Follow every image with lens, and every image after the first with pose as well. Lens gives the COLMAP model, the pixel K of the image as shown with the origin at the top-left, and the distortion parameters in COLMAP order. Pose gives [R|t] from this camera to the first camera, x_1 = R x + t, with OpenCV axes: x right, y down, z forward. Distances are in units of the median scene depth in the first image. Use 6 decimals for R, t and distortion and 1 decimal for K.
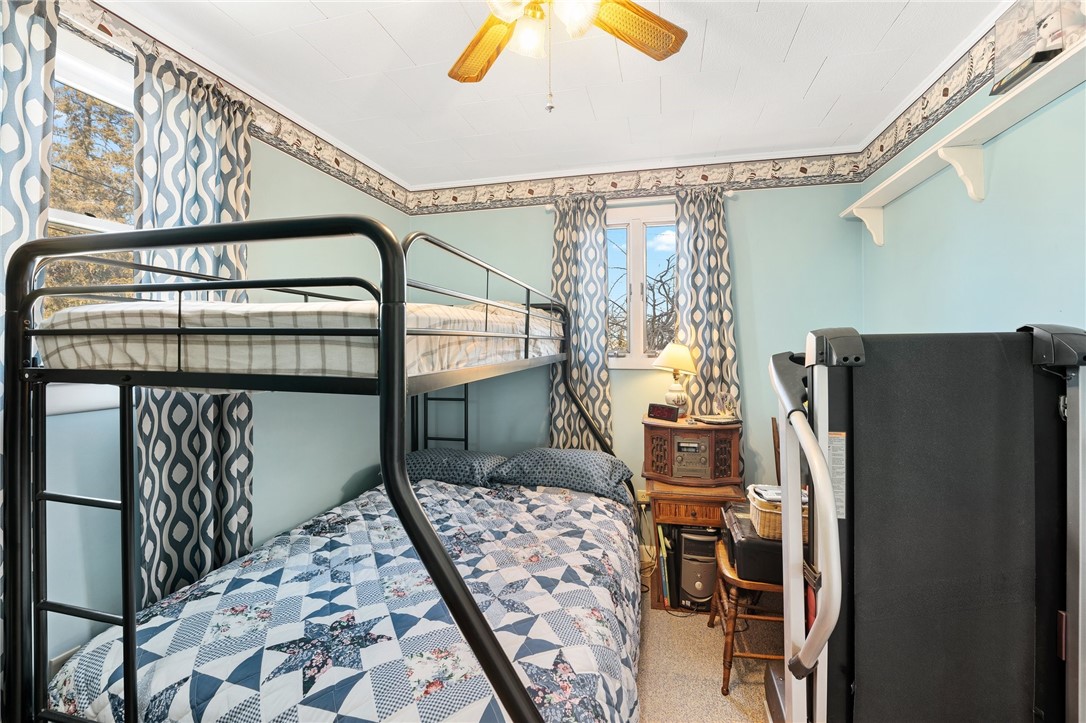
lens RADIAL K [[450.4, 0, 527.6], [0, 450.4, 350.4], [0, 0, 1]] dist [-0.043927, 0.006599]
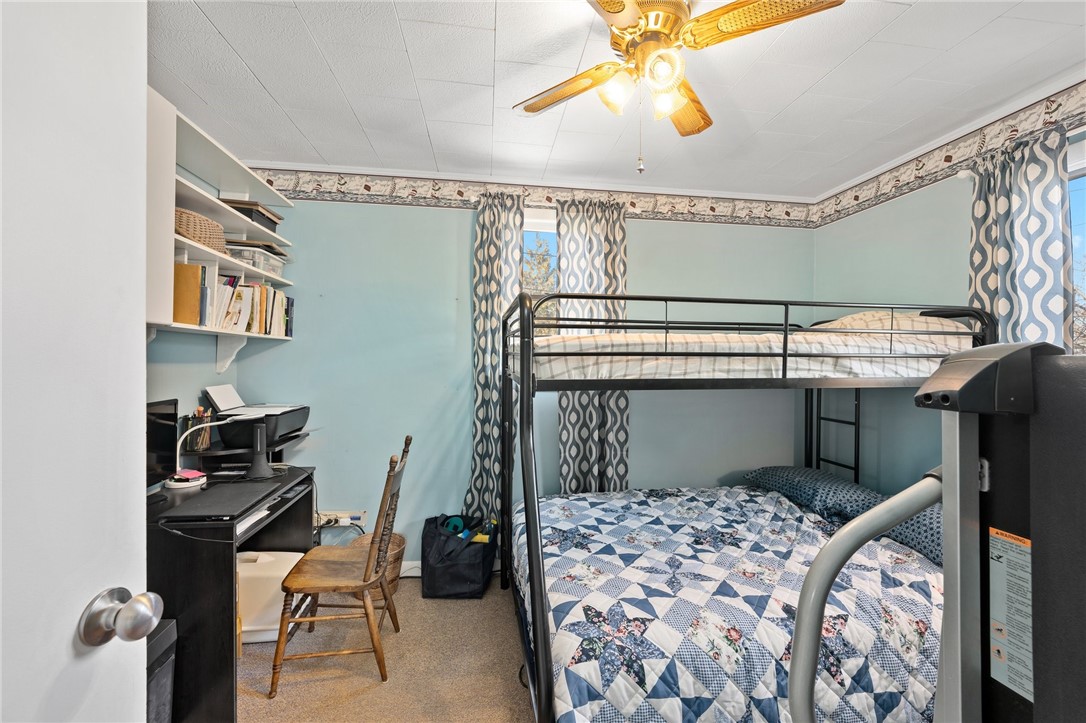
lens RADIAL K [[426.3, 0, 541.9], [0, 426.3, 354.7], [0, 0, 1]] dist [-0.014155, 0.004241]
pose [[0.391790, 0.001715, -0.920053, 0.672593], [-0.023507, 0.999690, -0.008147, -0.007032], [0.919755, 0.024819, 0.391709, 0.177610]]
